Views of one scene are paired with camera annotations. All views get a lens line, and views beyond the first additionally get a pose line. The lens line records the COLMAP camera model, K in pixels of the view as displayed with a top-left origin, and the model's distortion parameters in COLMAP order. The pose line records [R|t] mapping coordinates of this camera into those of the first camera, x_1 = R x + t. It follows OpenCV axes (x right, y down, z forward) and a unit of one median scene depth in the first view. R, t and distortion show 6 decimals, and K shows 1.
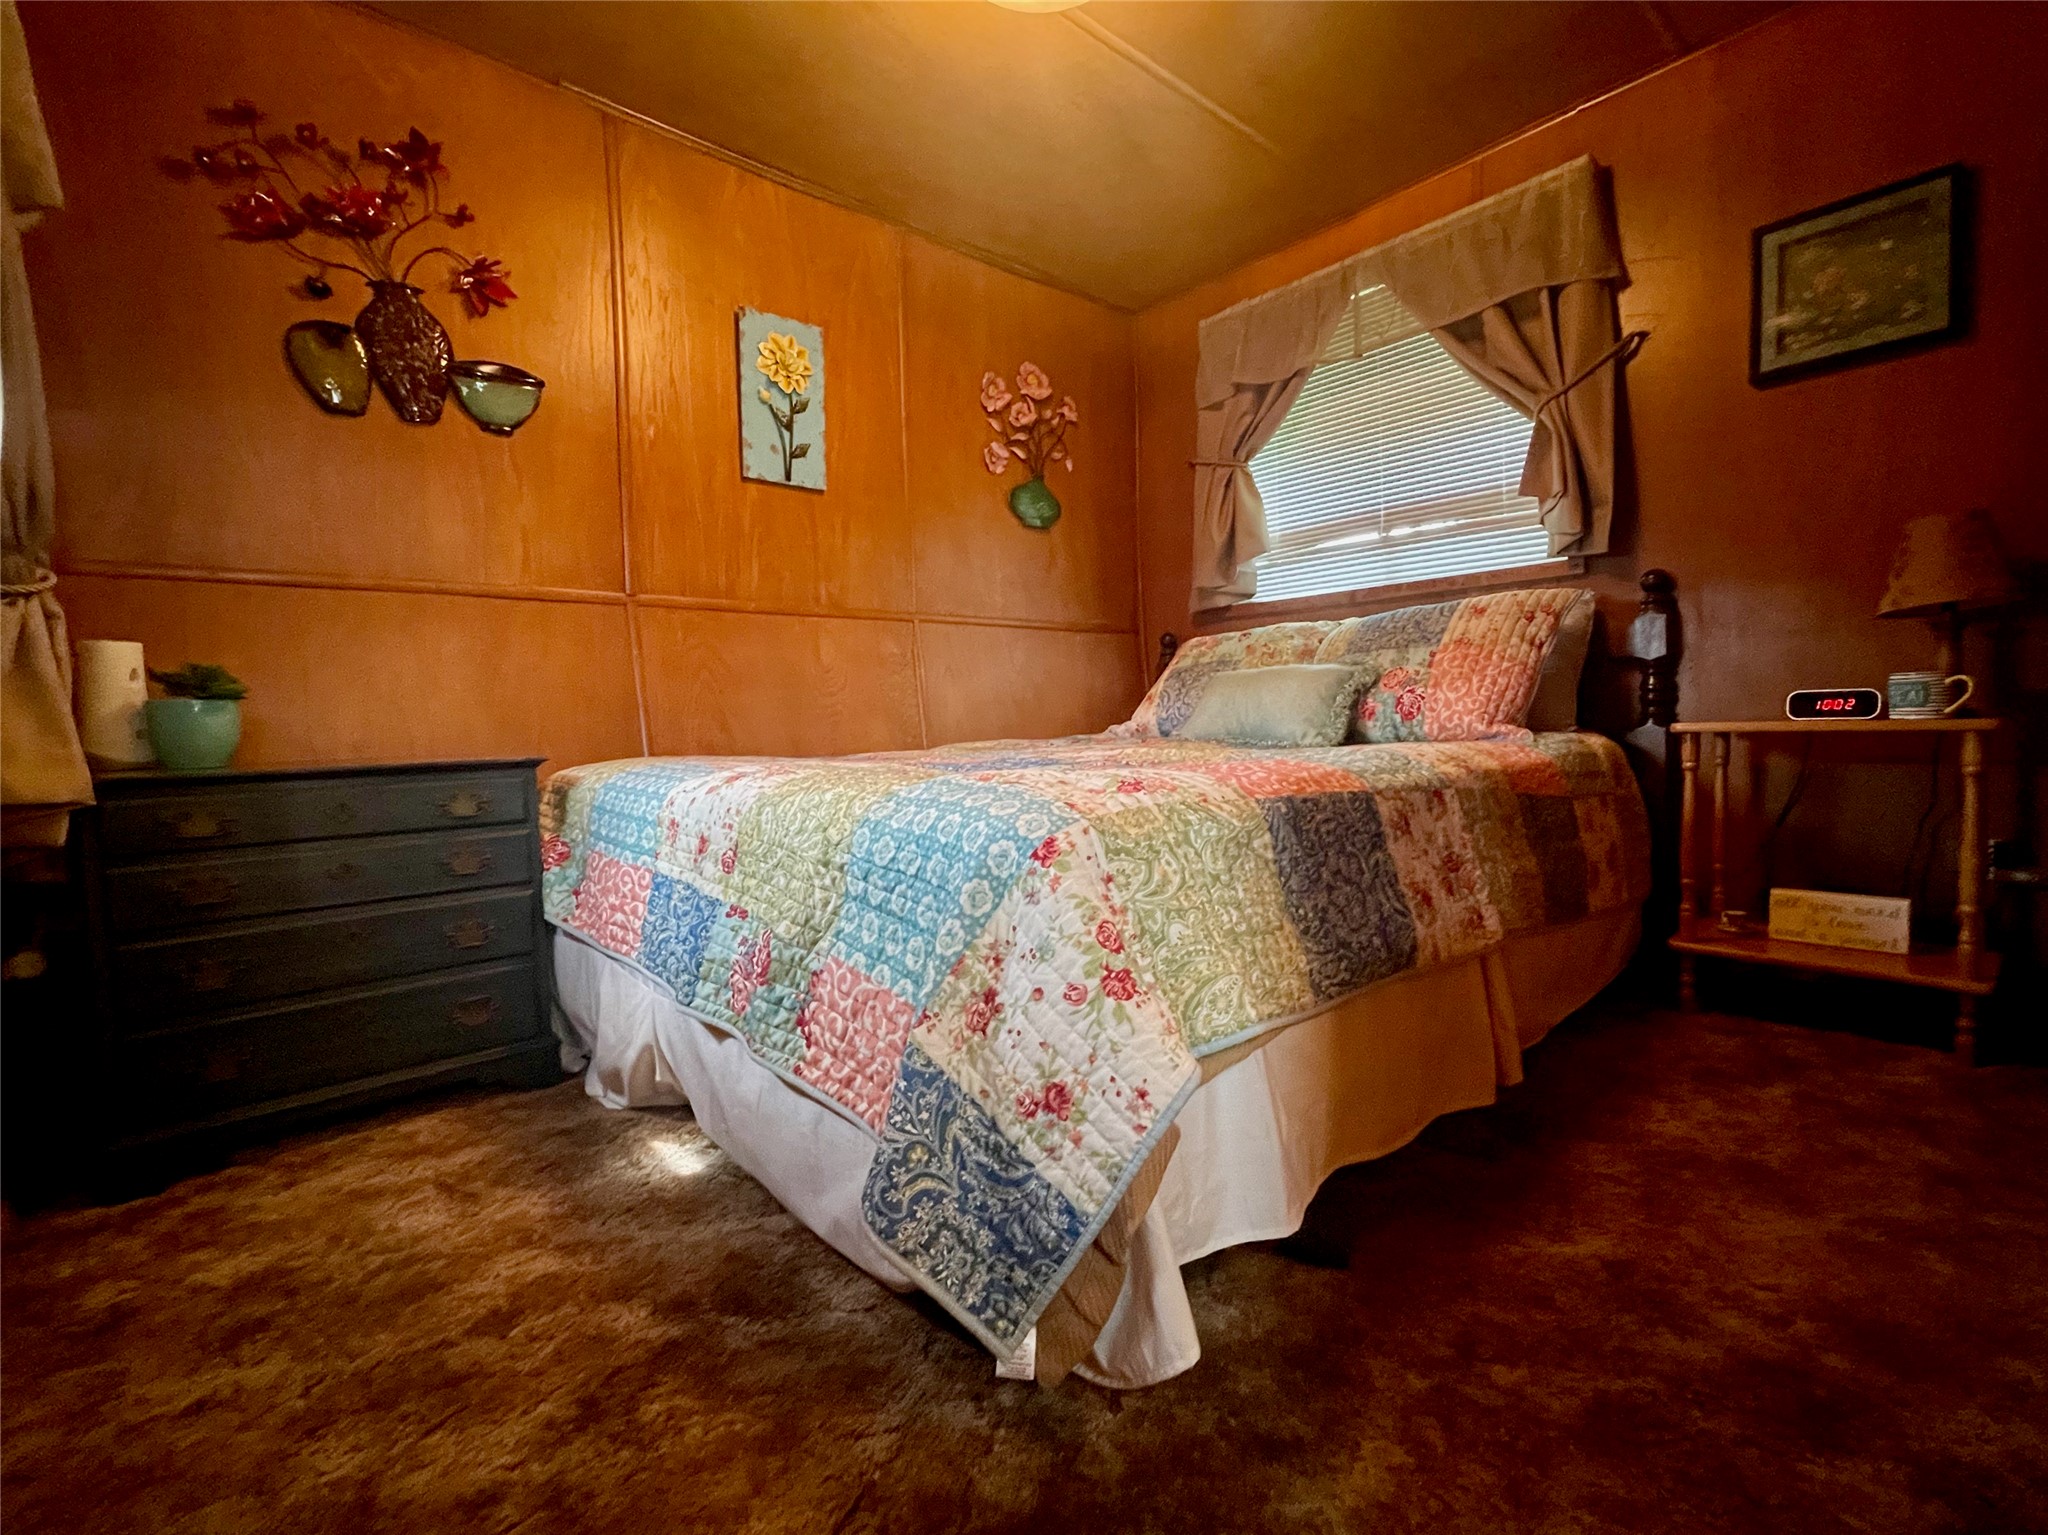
lens RADIAL K [[912.4, 0, 1020.1], [0, 912.4, 768.5], [0, 0, 1]] dist [0.003100, 0.001823]
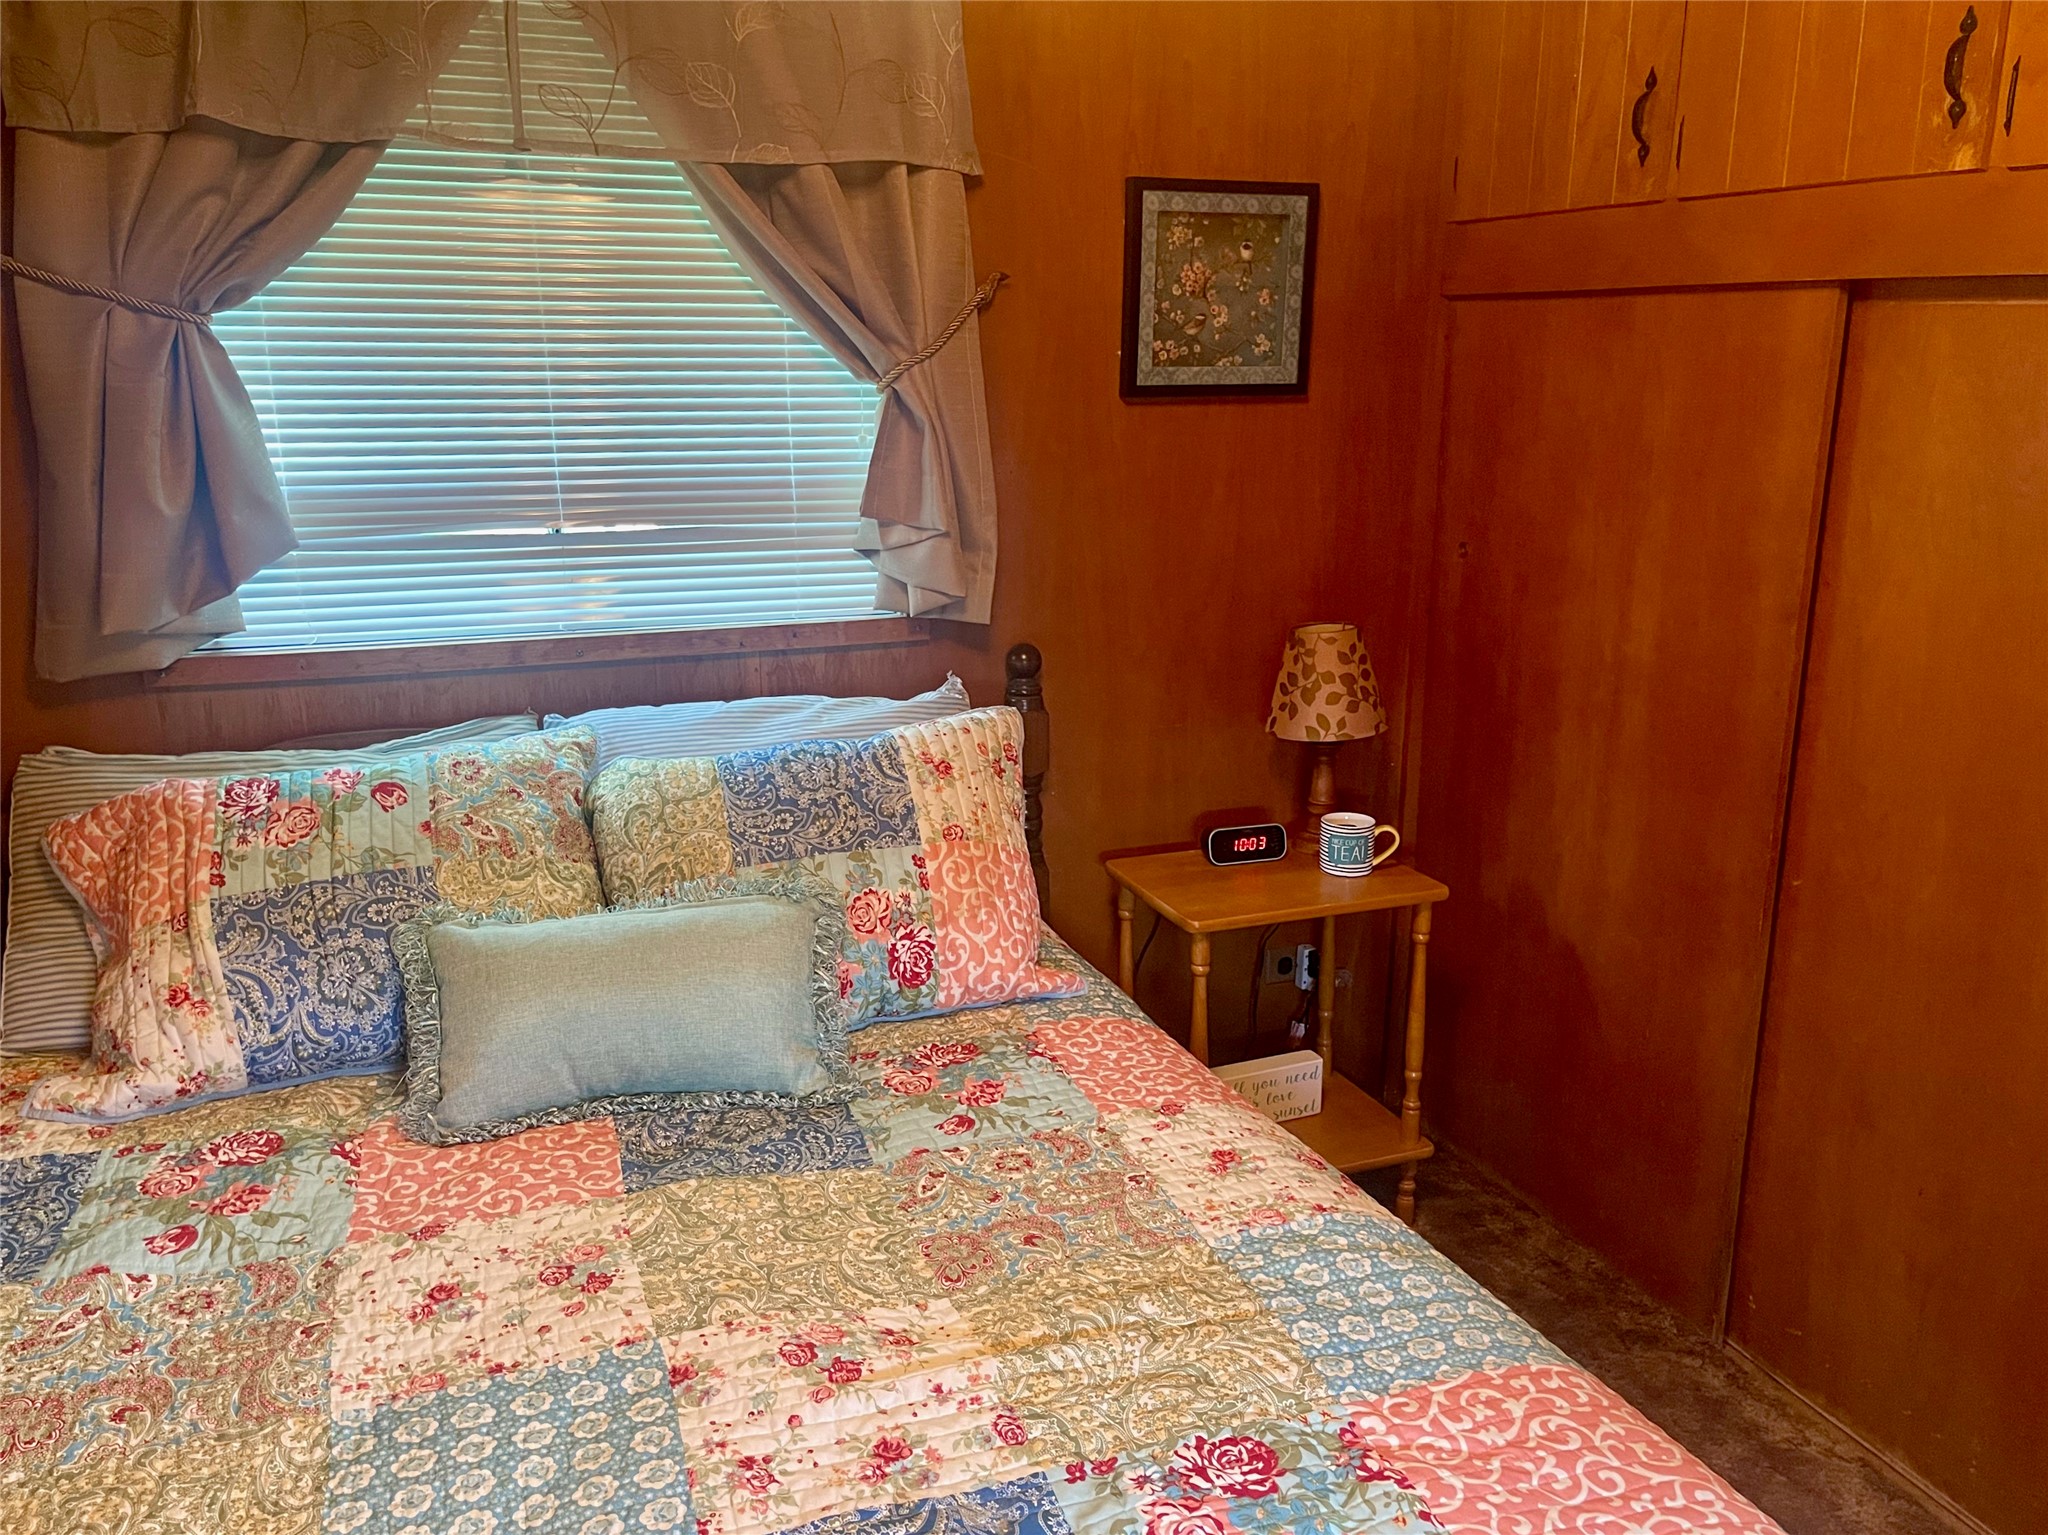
lens RADIAL K [[1638.0, 0, 1010.2], [0, 1638.0, 776.7], [0, 0, 1]] dist [0.044830, -0.006251]
pose [[0.359791, -0.217673, 0.907287, -0.518887], [0.037043, 0.974972, 0.219222, -0.469044], [-0.932297, -0.045266, 0.358849, 0.690367]]
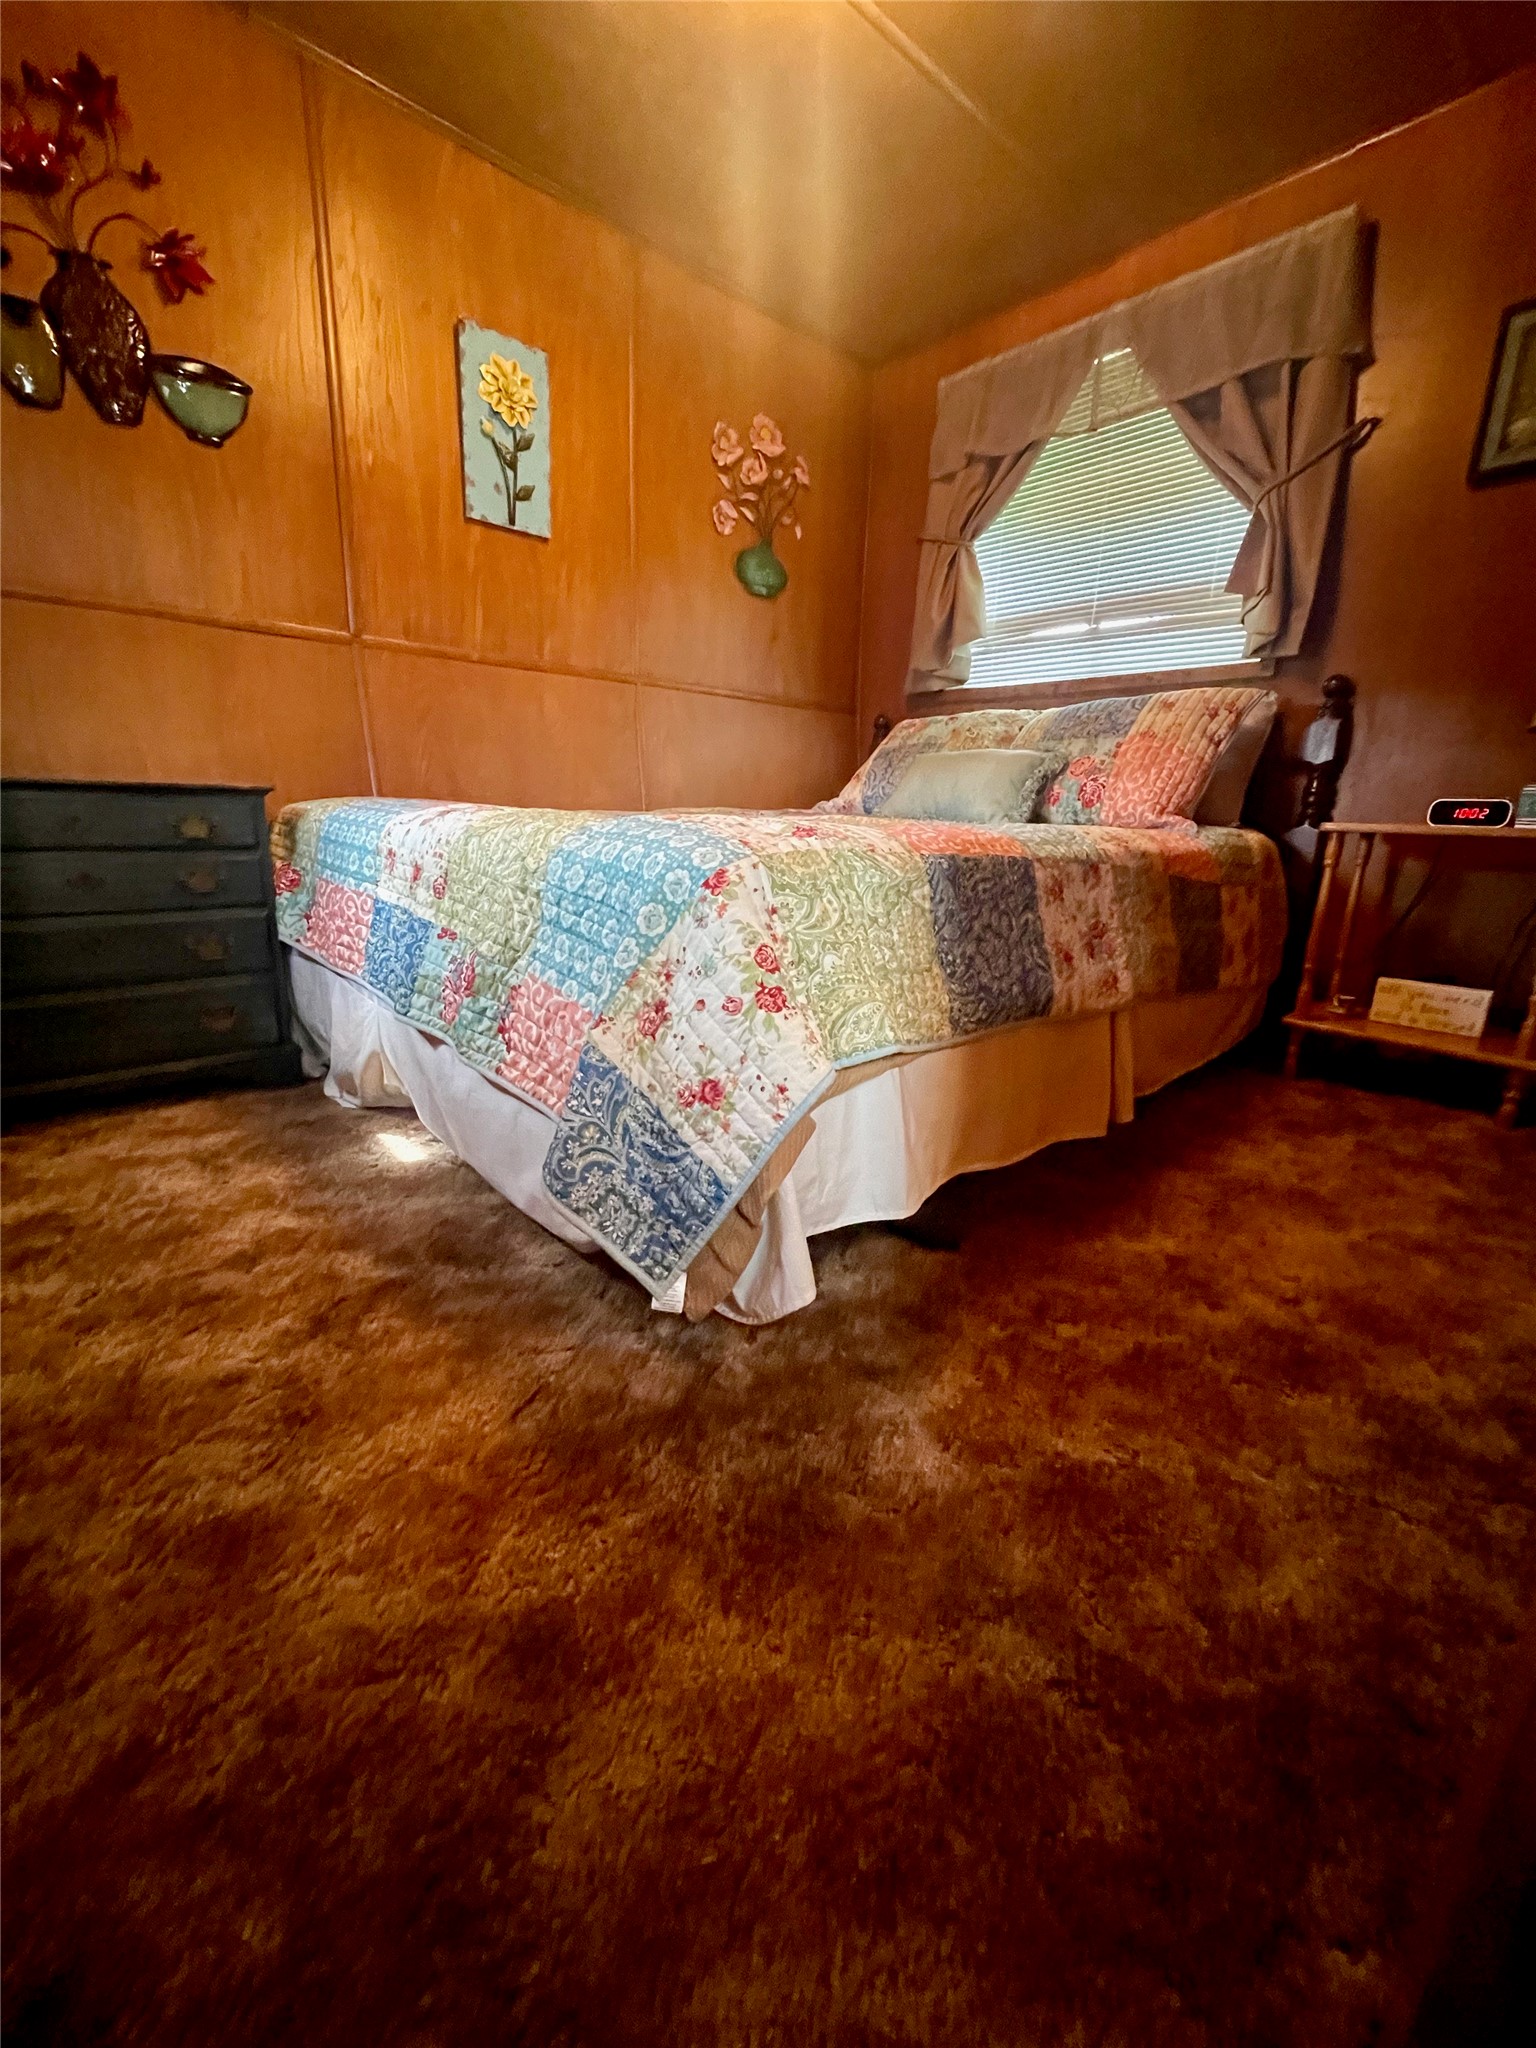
lens RADIAL K [[830.2, 0, 766.7], [0, 830.2, 1022.1], [0, 0, 1]] dist [0.003359, 0.001251]
pose [[0.998038, 0.053836, 0.031972, 0.032882], [-0.059119, 0.978434, 0.197921, 0.027874], [-0.020627, -0.199423, 0.979696, -0.007117]]
